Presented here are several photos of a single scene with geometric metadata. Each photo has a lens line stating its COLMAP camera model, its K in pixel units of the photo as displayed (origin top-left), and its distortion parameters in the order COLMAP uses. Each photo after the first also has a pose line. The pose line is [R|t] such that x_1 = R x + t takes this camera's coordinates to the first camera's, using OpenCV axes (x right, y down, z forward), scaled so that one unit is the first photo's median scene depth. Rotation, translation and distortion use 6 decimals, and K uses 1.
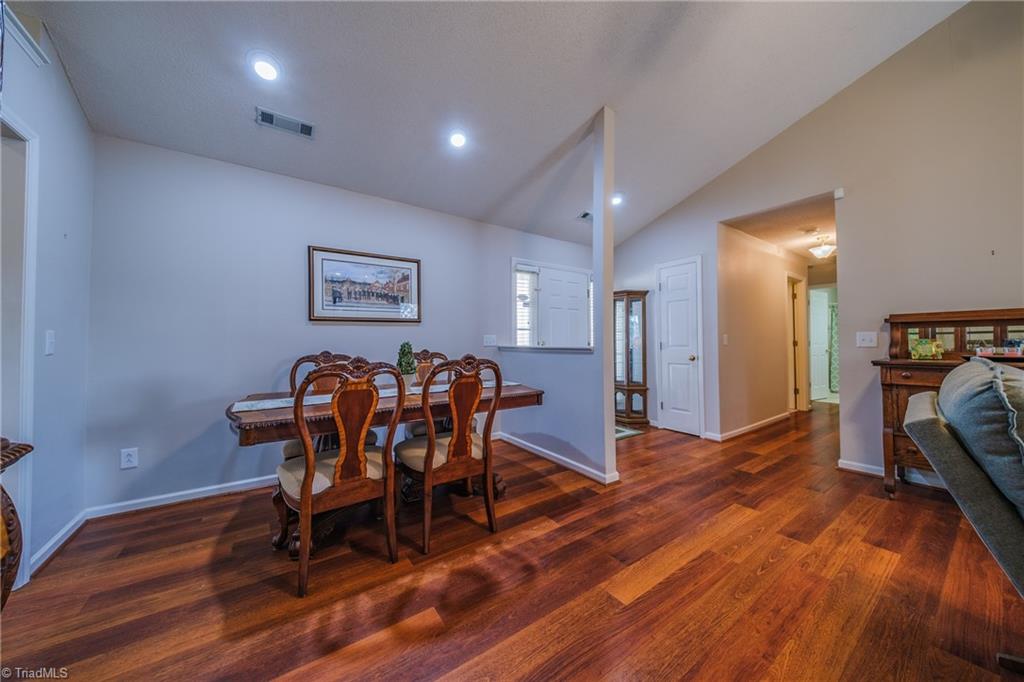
lens RADIAL K [[347.0, 0, 511.4], [0, 347.0, 335.6], [0, 0, 1]] dist [0.022572, -0.008568]
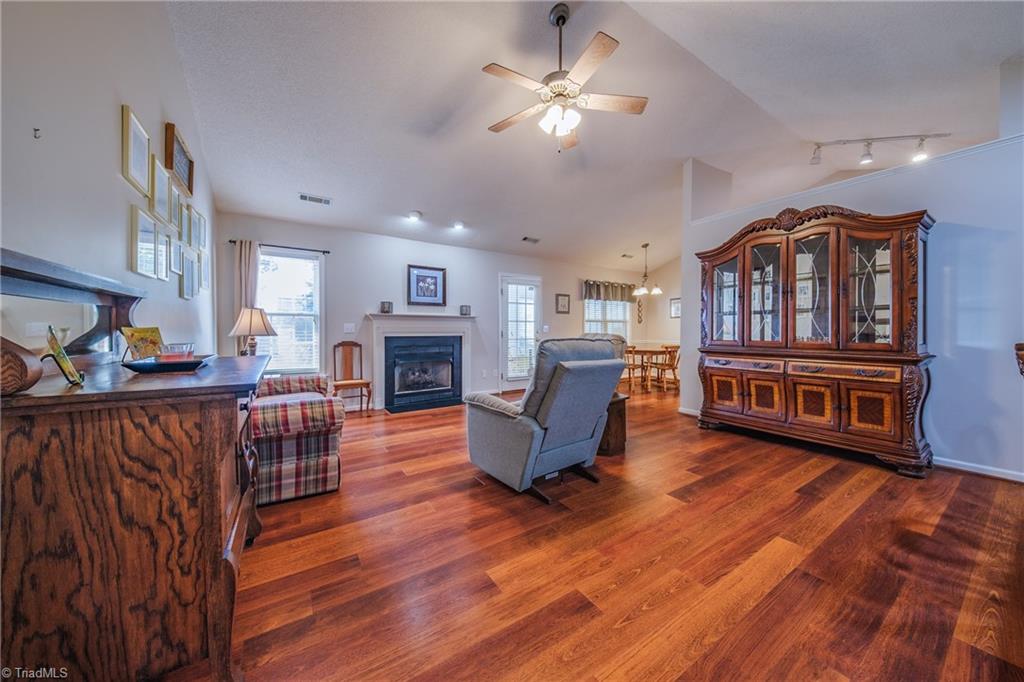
lens RADIAL K [[340.9, 0, 514.5], [0, 340.9, 333.4], [0, 0, 1]] dist [0.000504, -0.002601]
pose [[-0.999343, 0.004845, 0.035928, 0.668381], [0.004448, 0.999928, -0.011131, 0.025811], [-0.035979, -0.010964, -0.999292, 1.238205]]
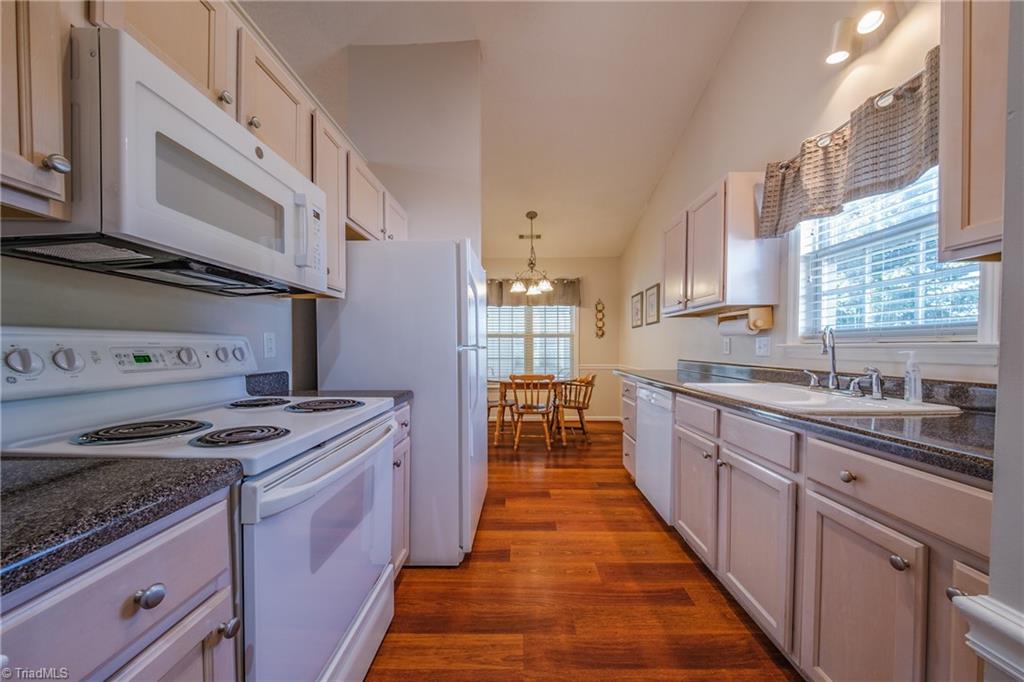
lens RADIAL K [[356.7, 0, 513.2], [0, 356.7, 355.5], [0, 0, 1]] dist [-0.011752, -0.000231]
pose [[-0.801944, -0.009227, 0.597328, -1.092116], [-0.008763, 0.999955, 0.003681, 0.003163], [-0.597335, -0.002282, -0.801989, 0.094065]]
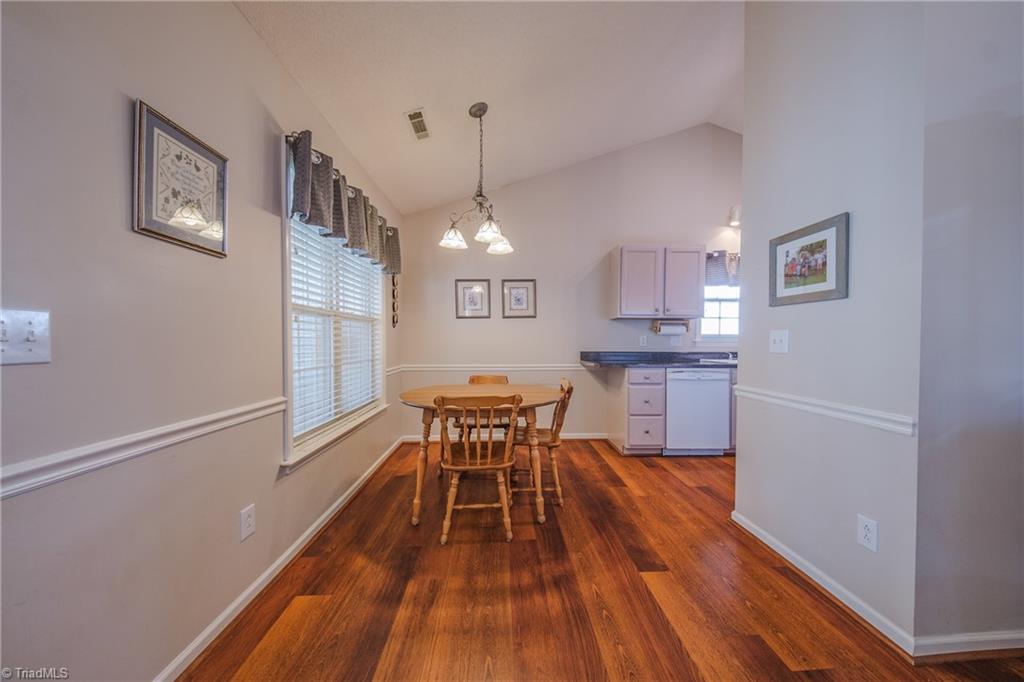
lens RADIAL K [[346.9, 0, 518.0], [0, 346.9, 334.8], [0, 0, 1]] dist [0.020498, -0.008400]
pose [[-0.540892, -0.015100, -0.840956, 0.564073], [0.016842, 0.999444, -0.028779, -0.013278], [0.840923, -0.029729, -0.540337, -0.670180]]
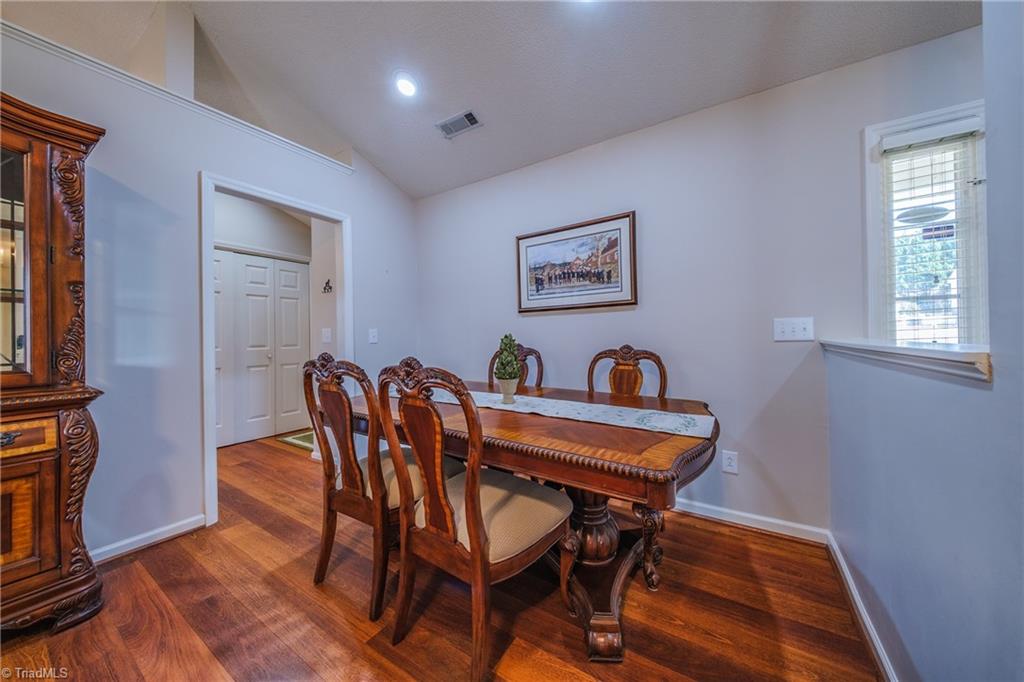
lens RADIAL K [[346.8, 0, 524.9], [0, 346.8, 336.9], [0, 0, 1]] dist [0.009860, -0.003937]
pose [[0.393021, -0.000782, -0.919529, 0.331111], [0.024942, 0.999641, 0.009811, 0.014485], [0.919191, -0.026791, 0.392900, 0.665789]]
